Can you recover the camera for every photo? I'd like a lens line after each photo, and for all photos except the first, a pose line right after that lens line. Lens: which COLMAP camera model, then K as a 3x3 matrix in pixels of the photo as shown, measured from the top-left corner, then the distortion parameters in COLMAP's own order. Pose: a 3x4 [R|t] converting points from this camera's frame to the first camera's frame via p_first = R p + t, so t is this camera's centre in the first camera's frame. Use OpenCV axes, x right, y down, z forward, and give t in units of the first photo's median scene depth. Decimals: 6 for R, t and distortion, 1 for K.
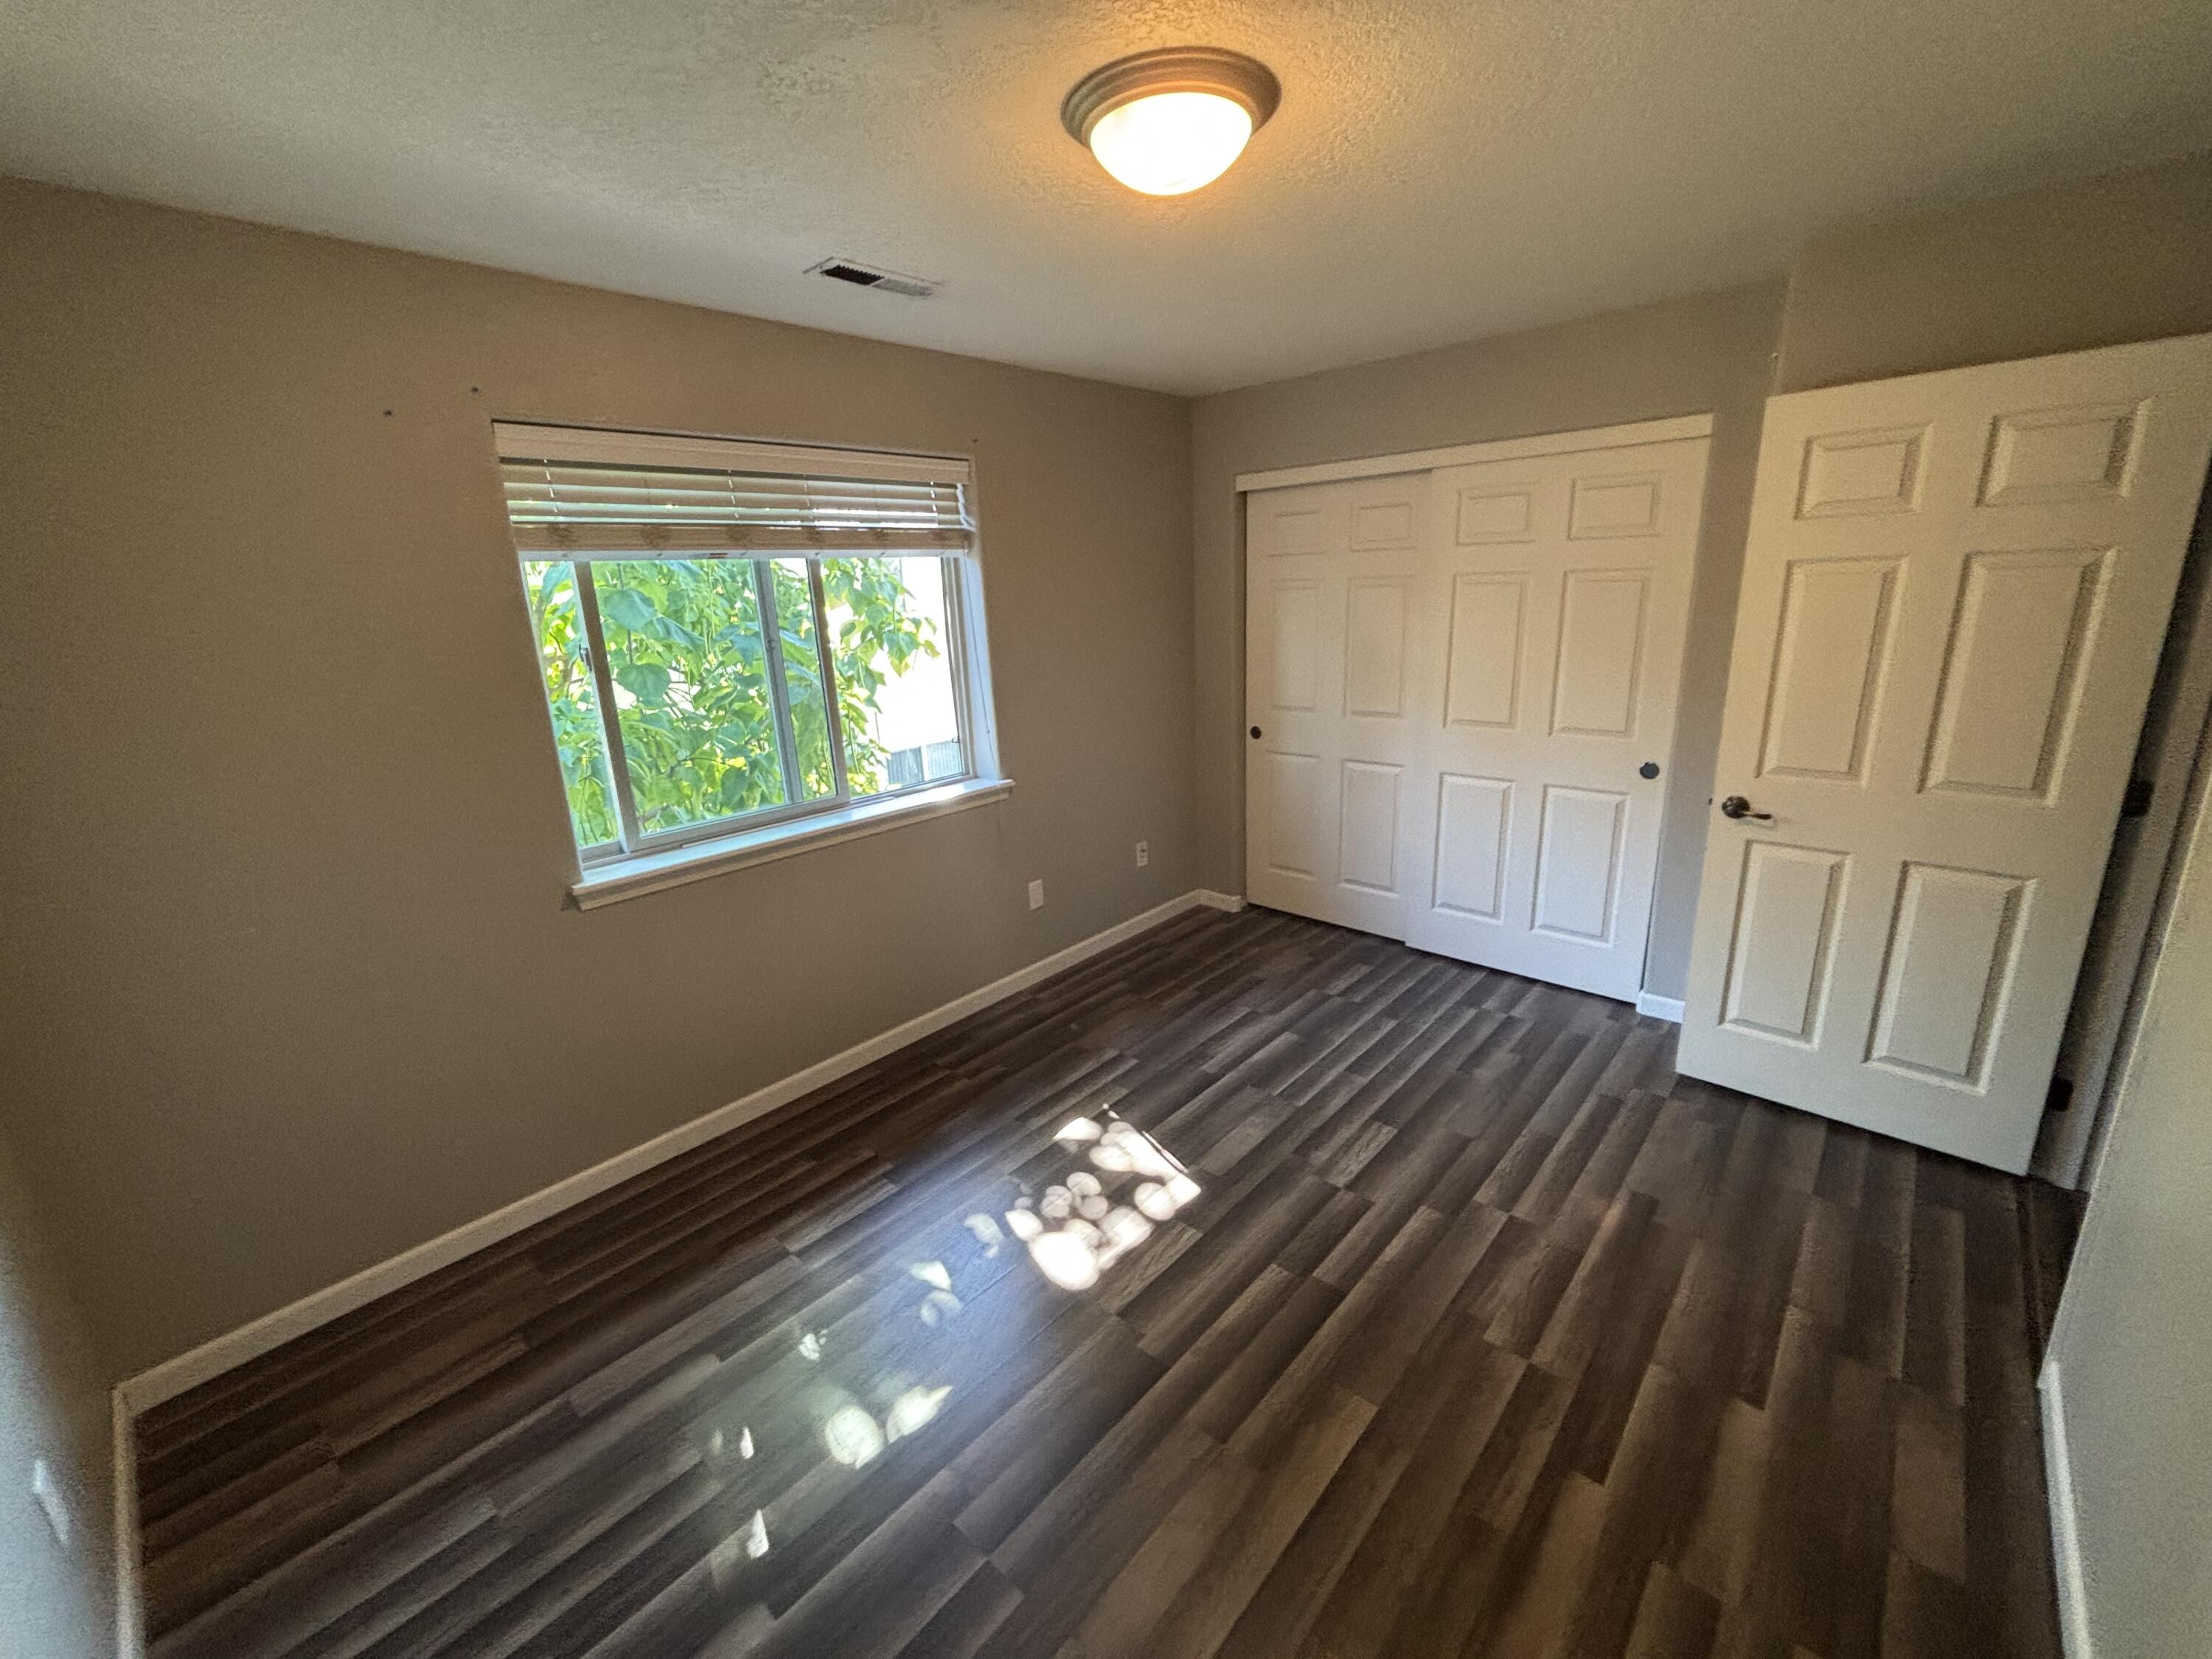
lens RADIAL K [[894.6, 0, 1121.7], [0, 894.6, 824.6], [0, 0, 1]] dist [0.007968, 0.000177]
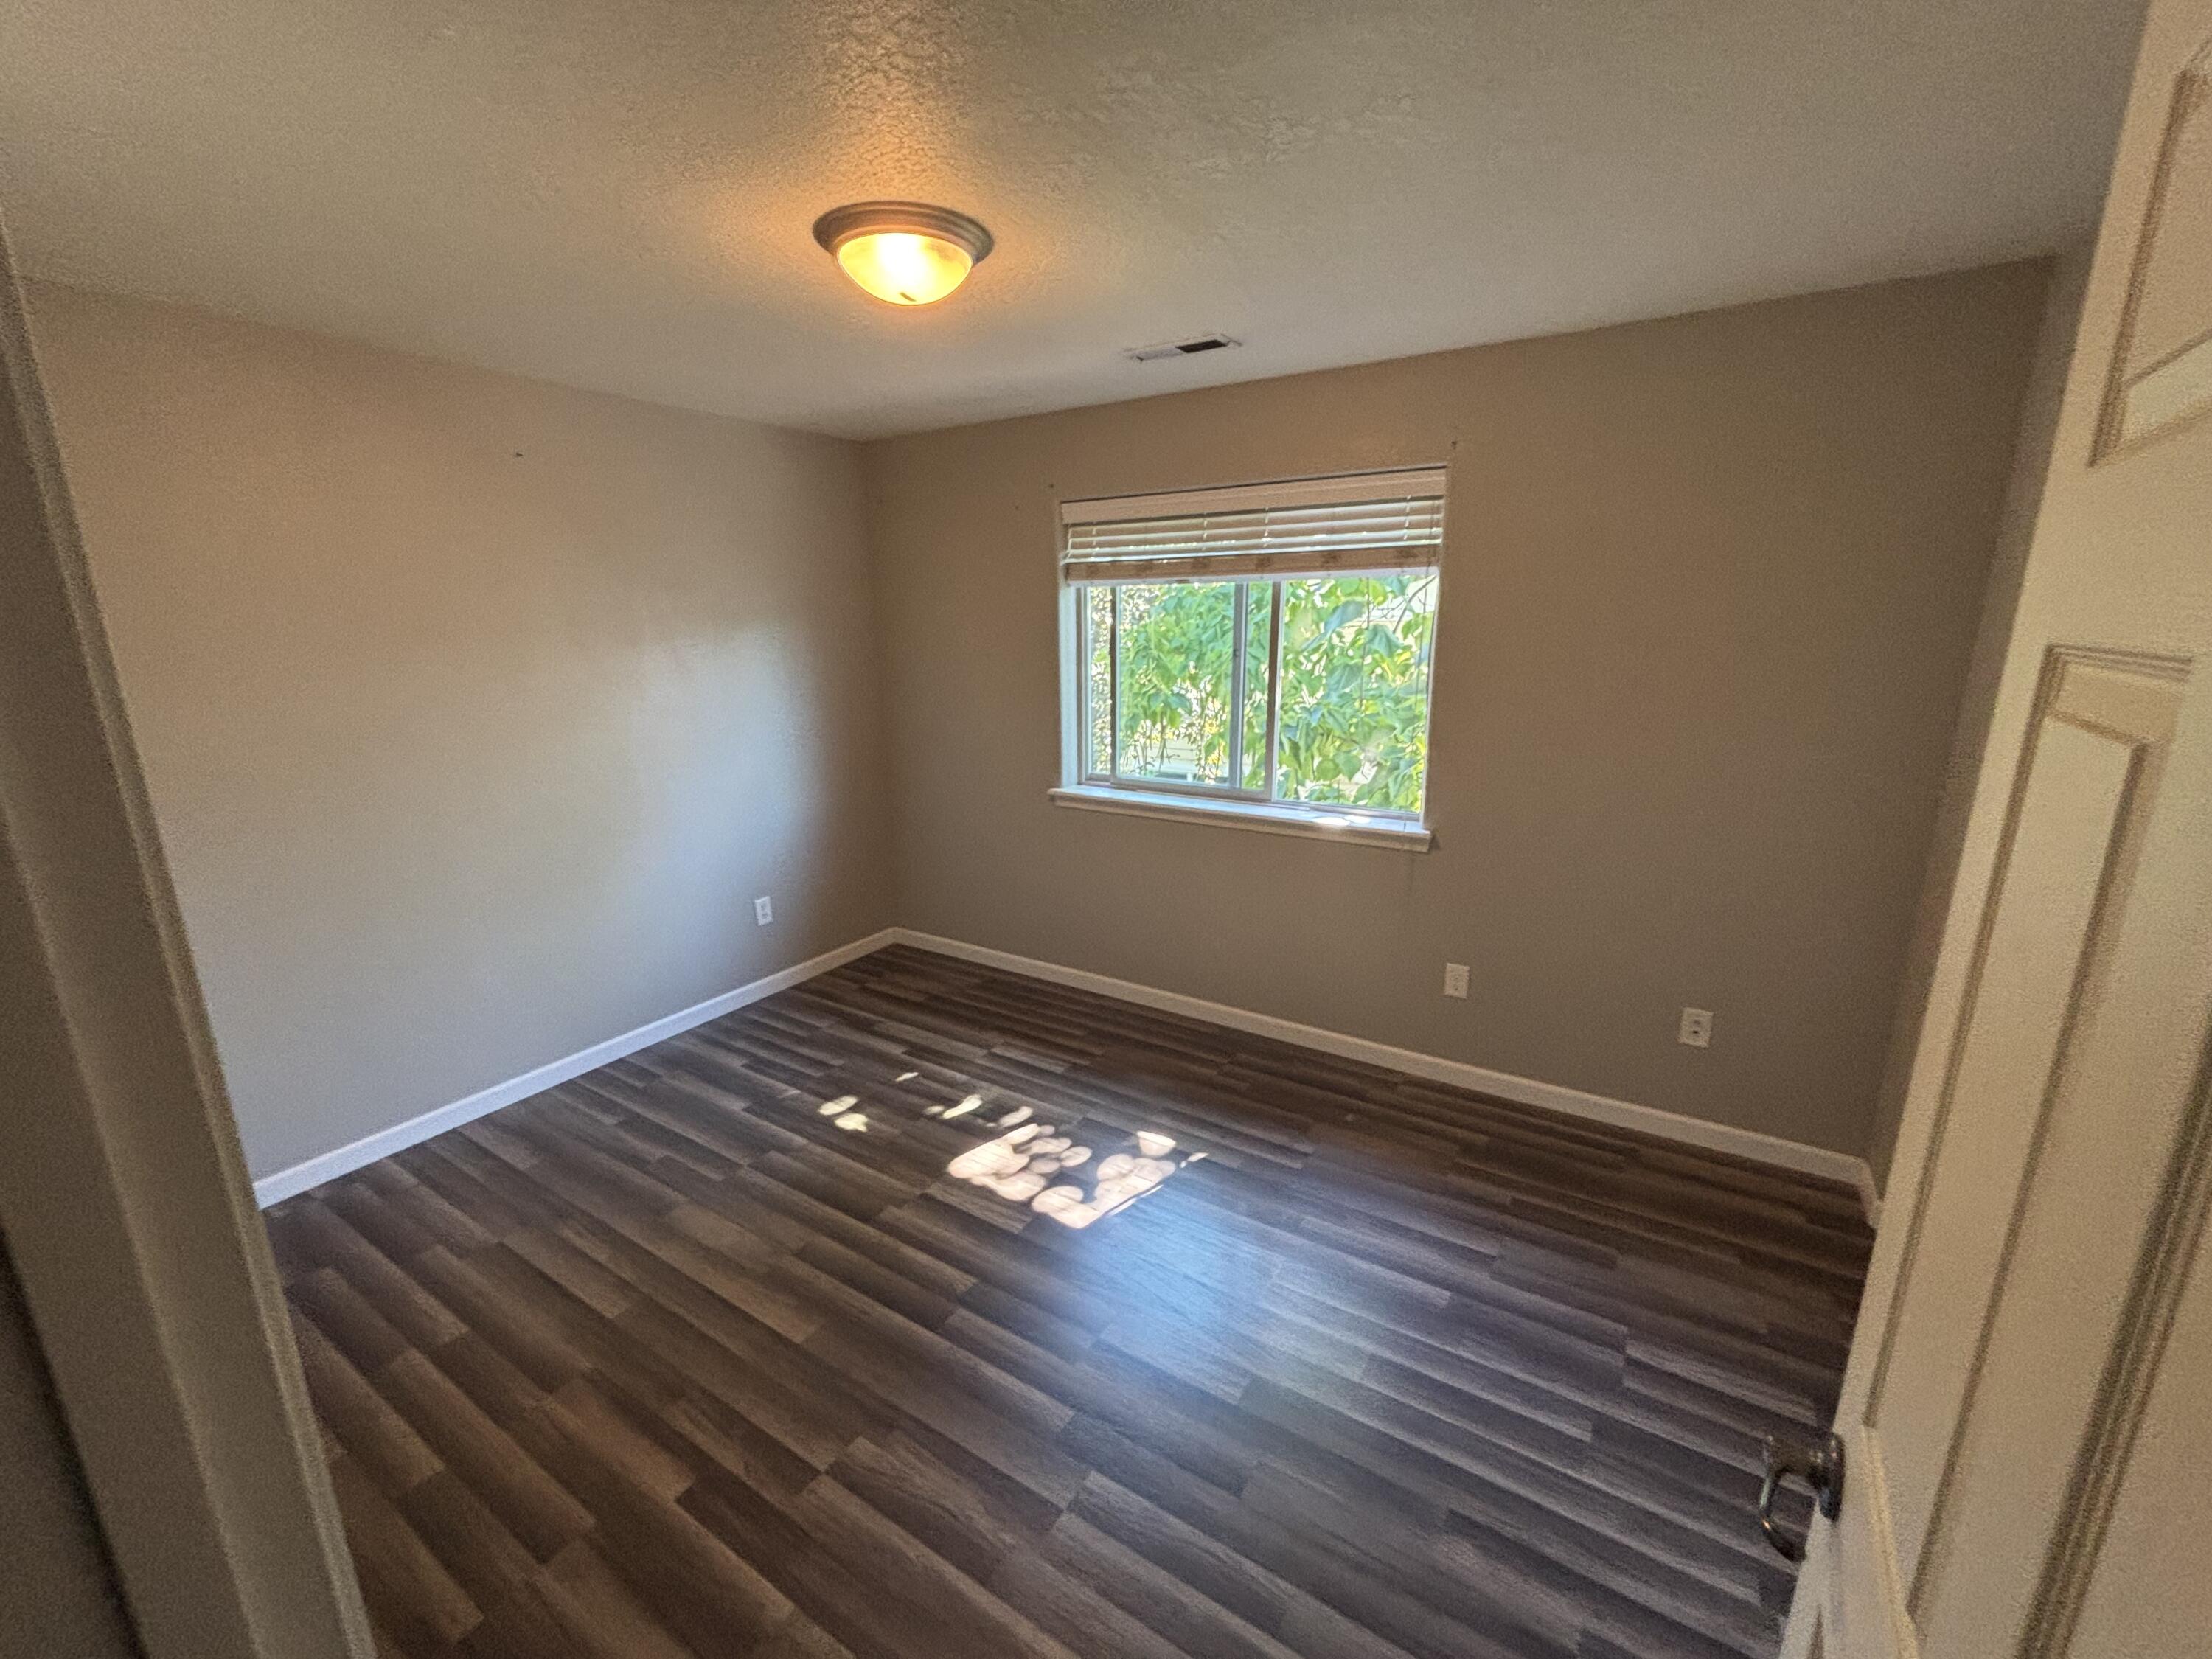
lens RADIAL K [[908.8, 0, 1106.0], [0, 908.8, 829.5], [0, 0, 1]] dist [0.000120, -0.000238]
pose [[0.166940, 0.269154, -0.948518, 0.958603], [-0.262523, 0.939425, 0.220369, -0.242383], [0.950375, 0.212220, 0.227487, 0.731048]]
